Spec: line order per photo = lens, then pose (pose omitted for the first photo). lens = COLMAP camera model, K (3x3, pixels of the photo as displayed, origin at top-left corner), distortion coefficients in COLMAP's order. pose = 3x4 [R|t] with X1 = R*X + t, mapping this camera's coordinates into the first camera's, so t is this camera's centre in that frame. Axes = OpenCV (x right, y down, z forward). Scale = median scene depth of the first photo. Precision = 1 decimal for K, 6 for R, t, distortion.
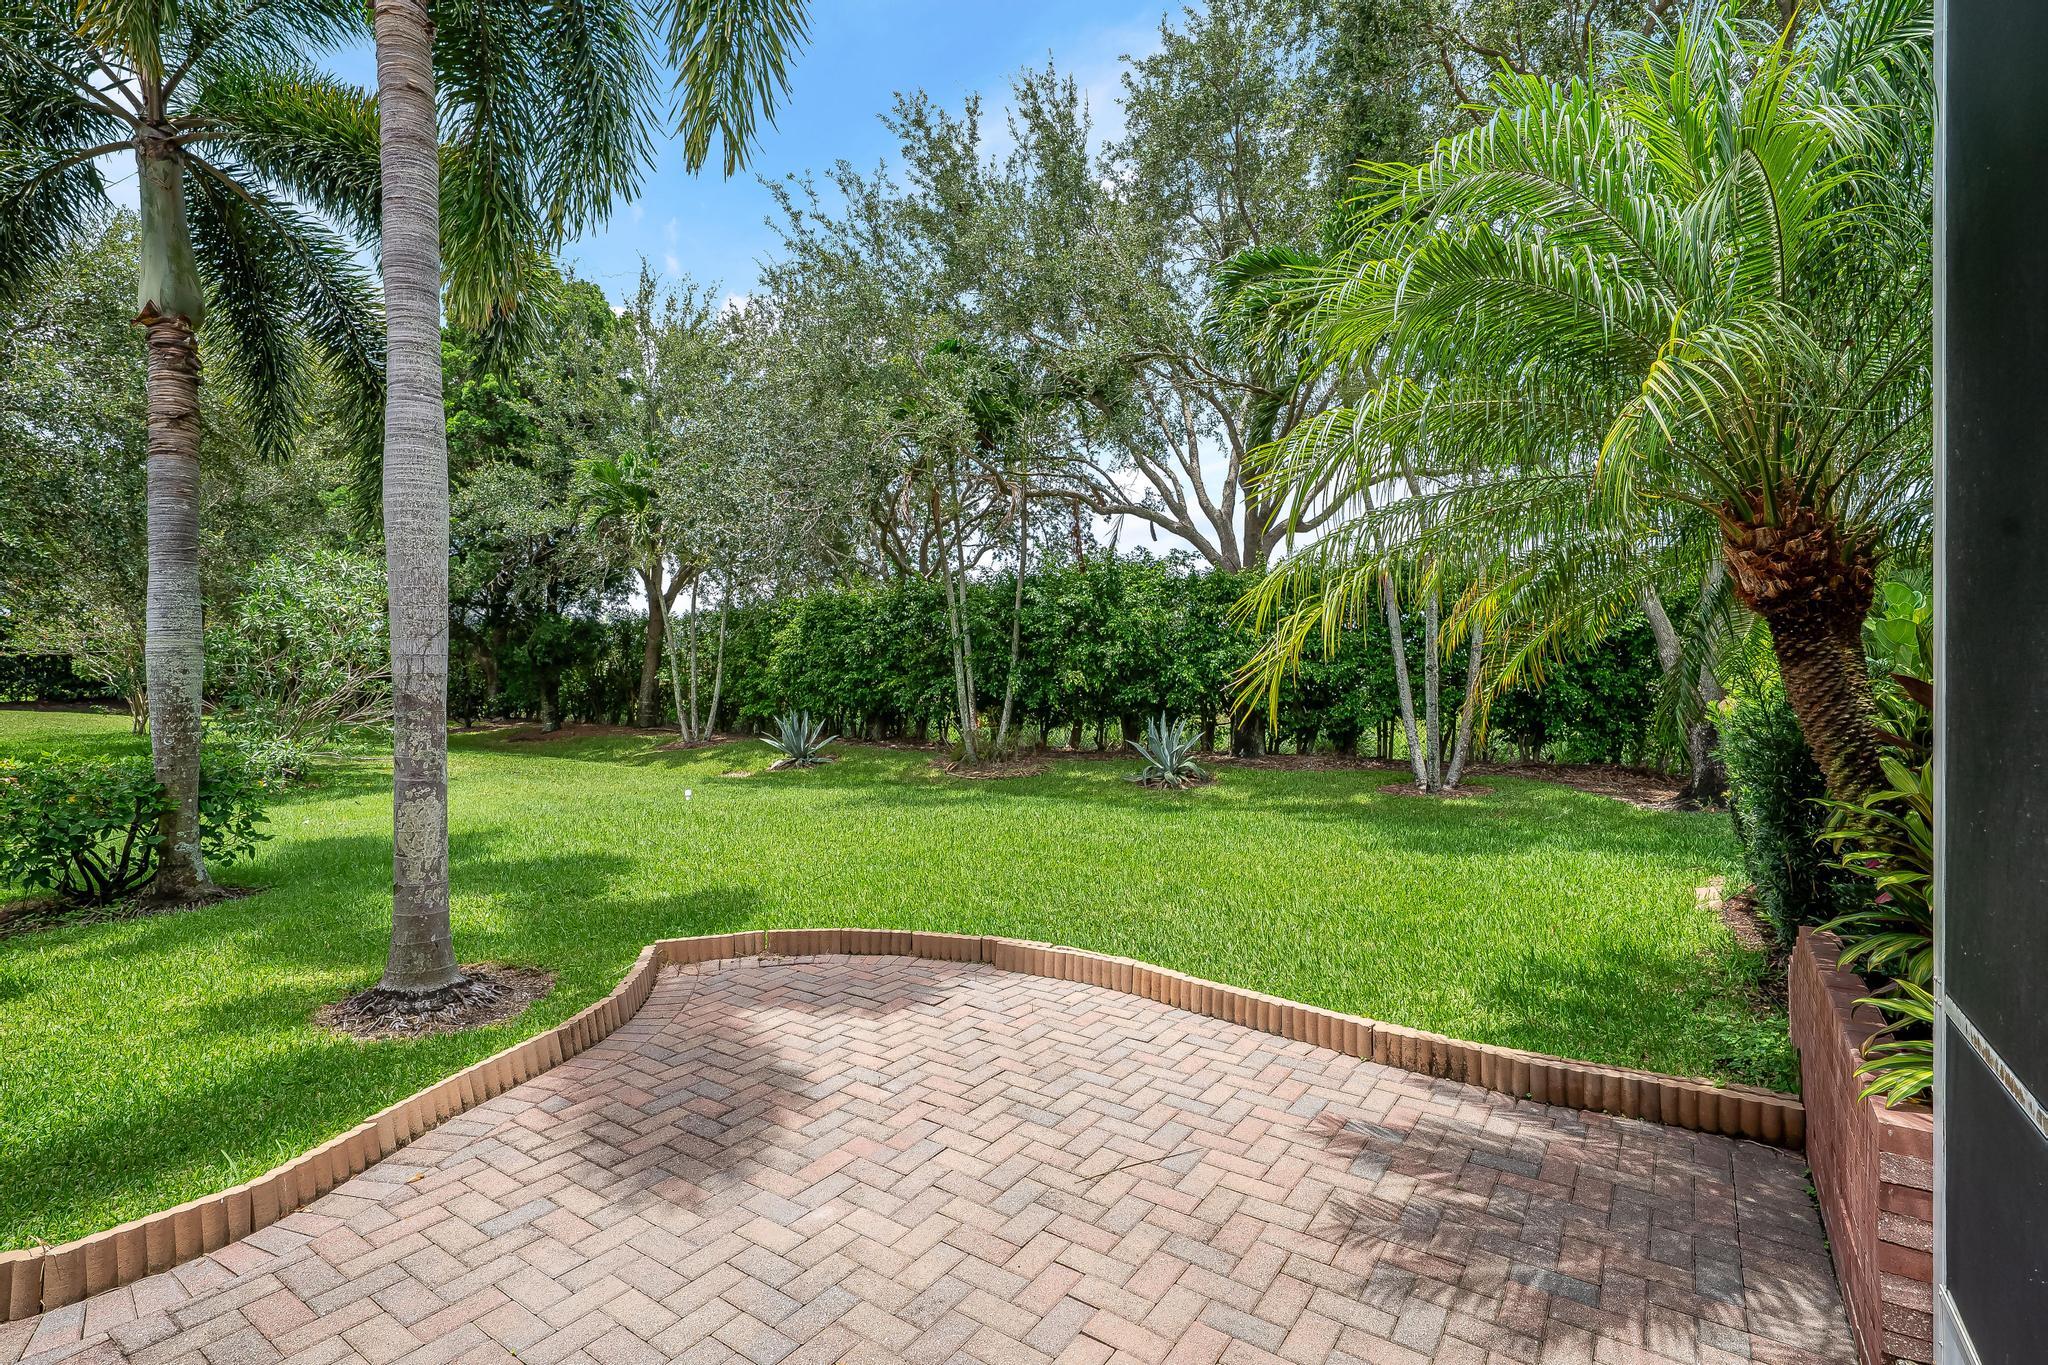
lens RADIAL K [[951.8, 0, 1024.0], [0, 951.8, 682.5], [0, 0, 1]] dist [-0.004167, -0.000586]
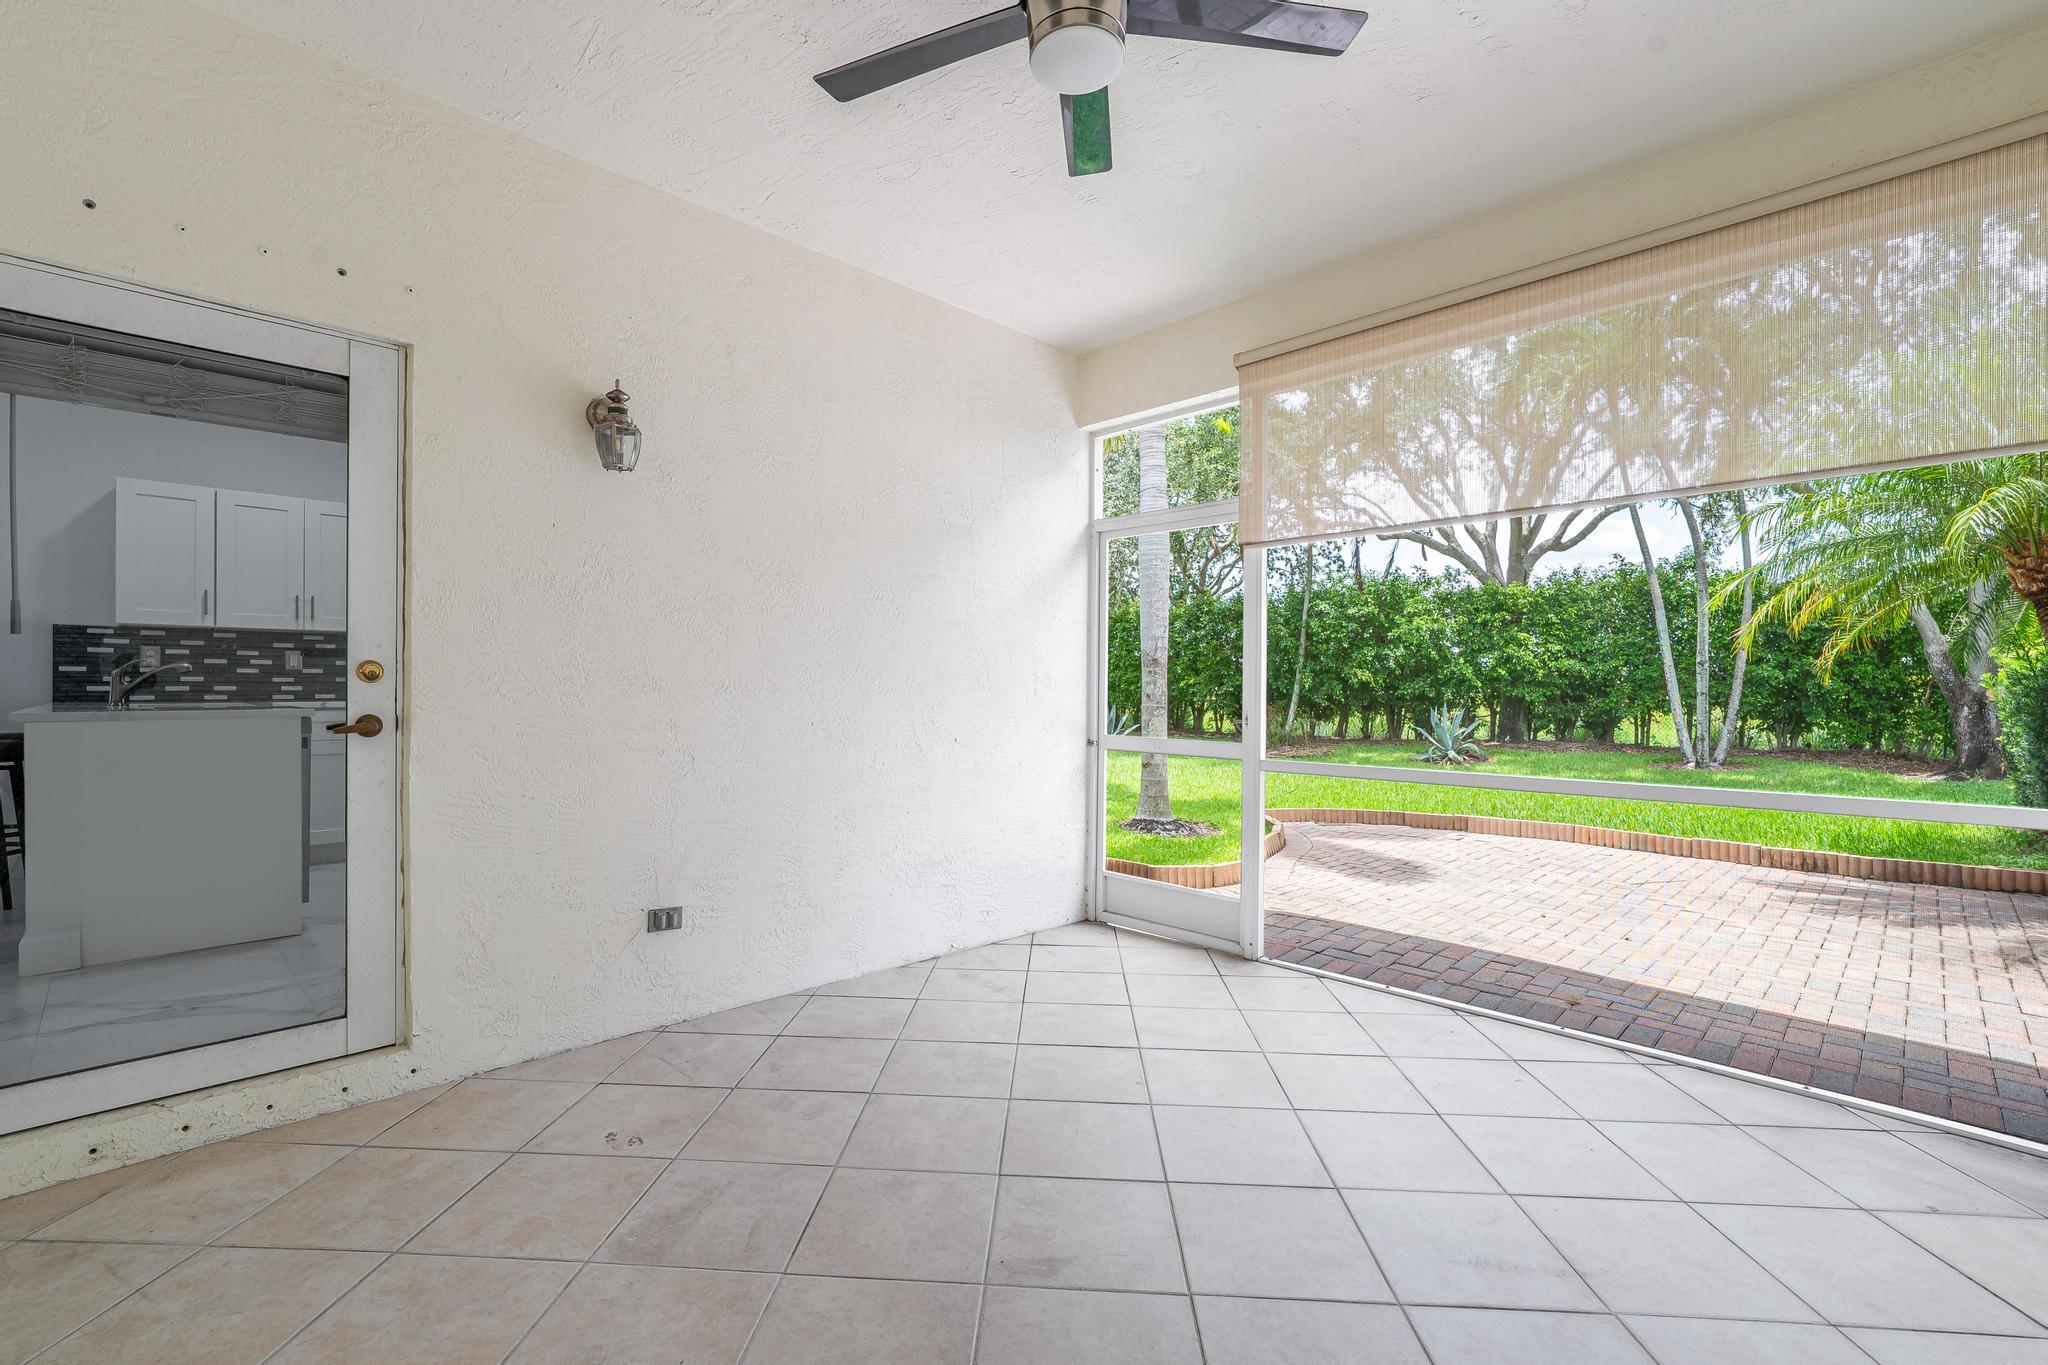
lens RADIAL K [[909.9, 0, 1027.1], [0, 909.9, 694.6], [0, 0, 1]] dist [-0.002474, 0.004279]
pose [[0.985225, 0.004422, -0.171205, -0.170757], [-0.004851, 0.999986, -0.002082, 0.024736], [0.171194, 0.002882, 0.985233, -0.220414]]
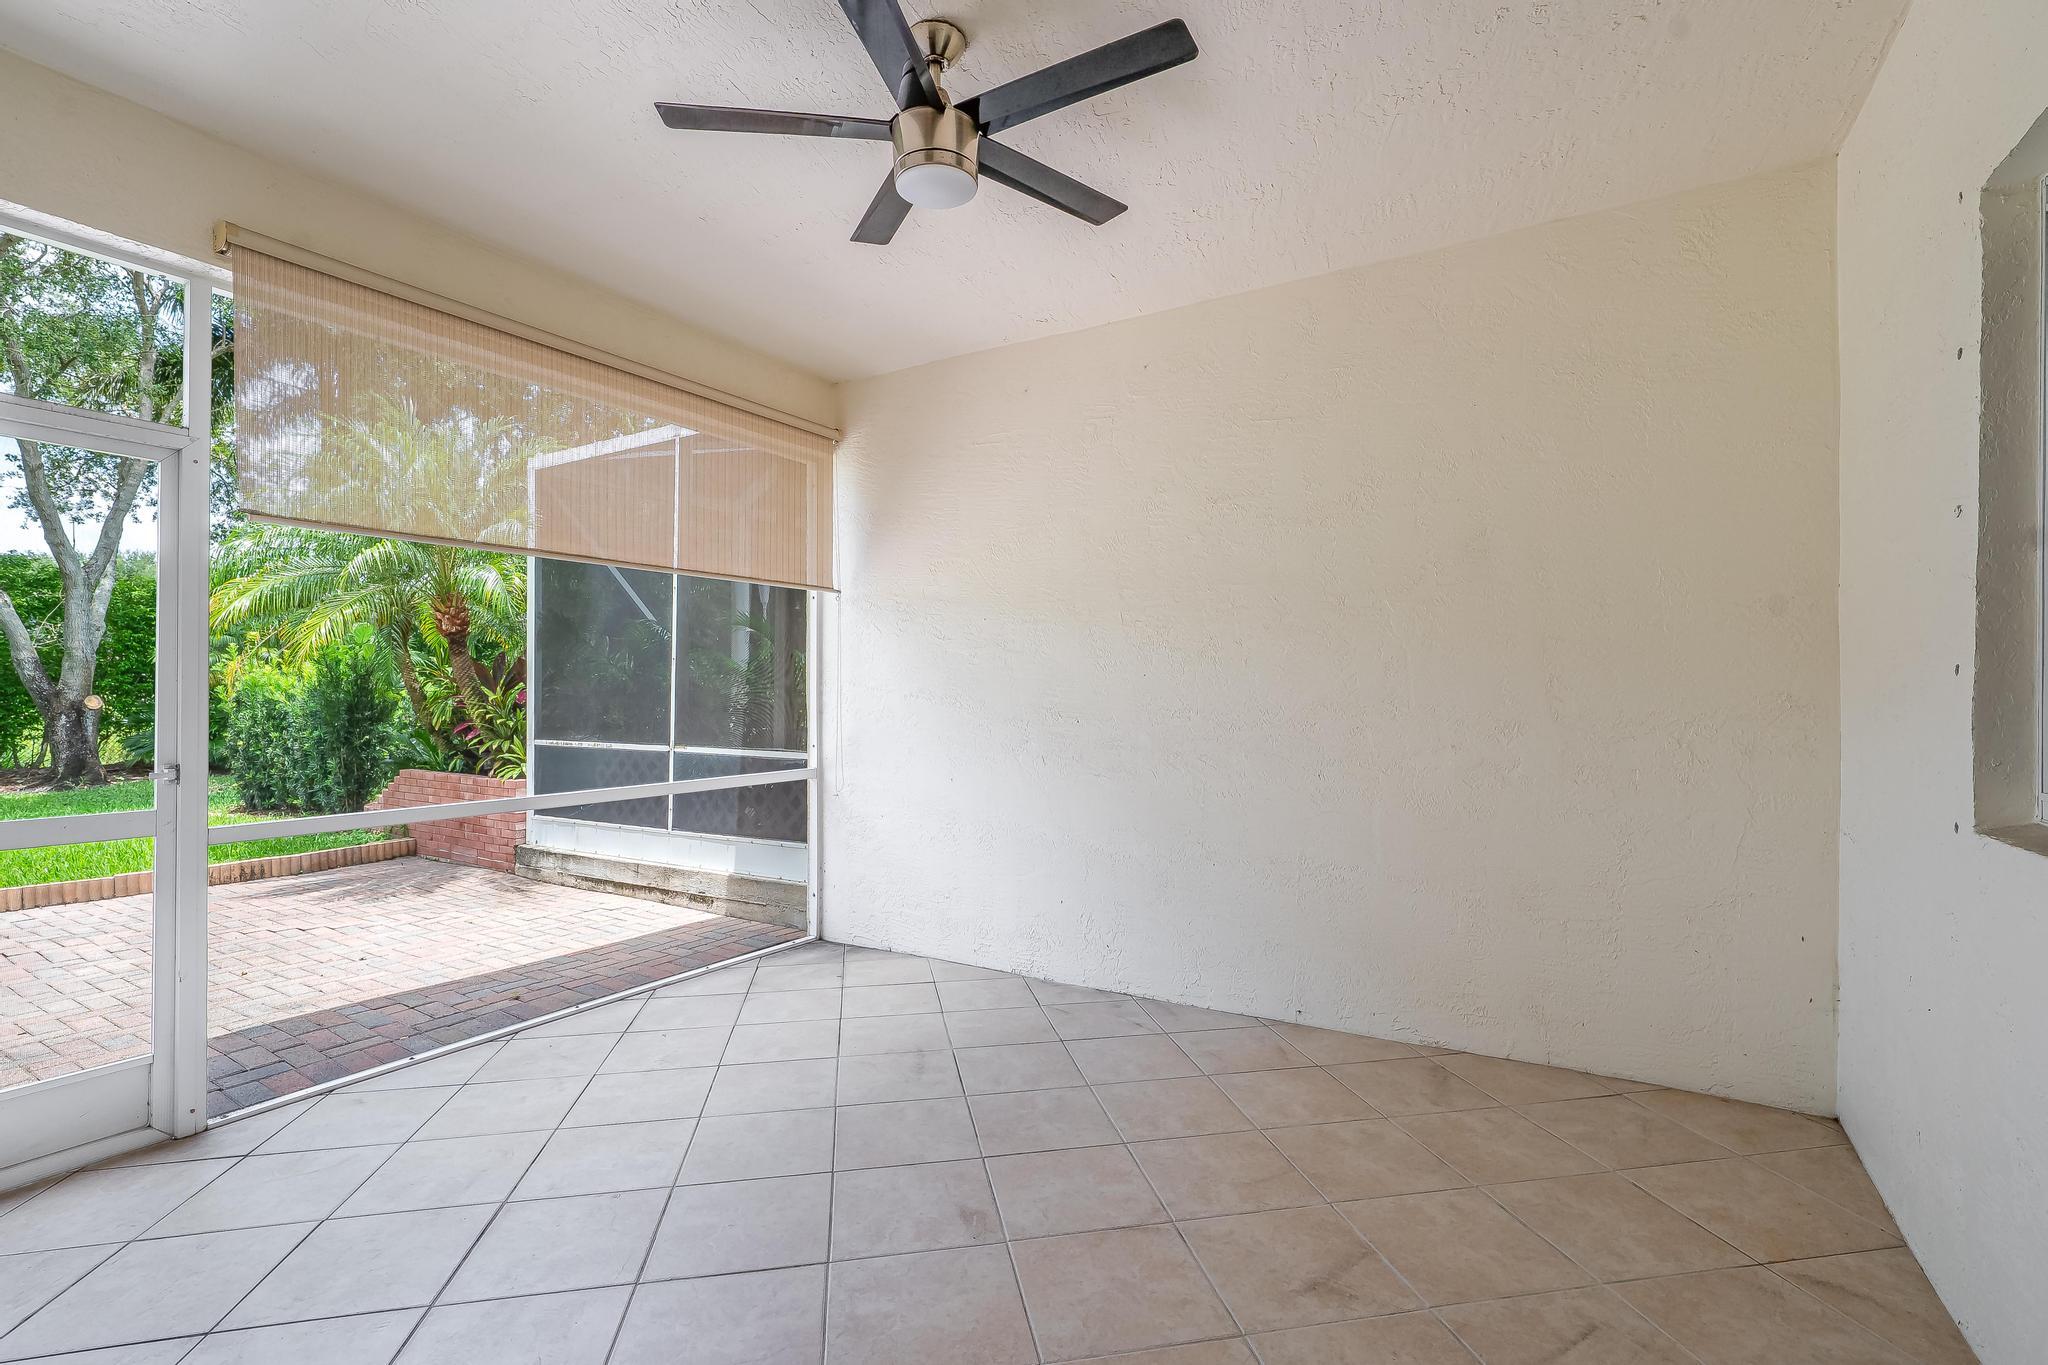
lens RADIAL K [[951.8, 0, 1024.0], [0, 951.8, 682.5], [0, 0, 1]] dist [-0.004167, -0.000586]
pose [[-0.075298, 0.010059, 0.997110, -0.360818], [0.008666, 0.999918, -0.009433, 0.017210], [-0.997123, 0.007931, -0.075379, -0.082291]]
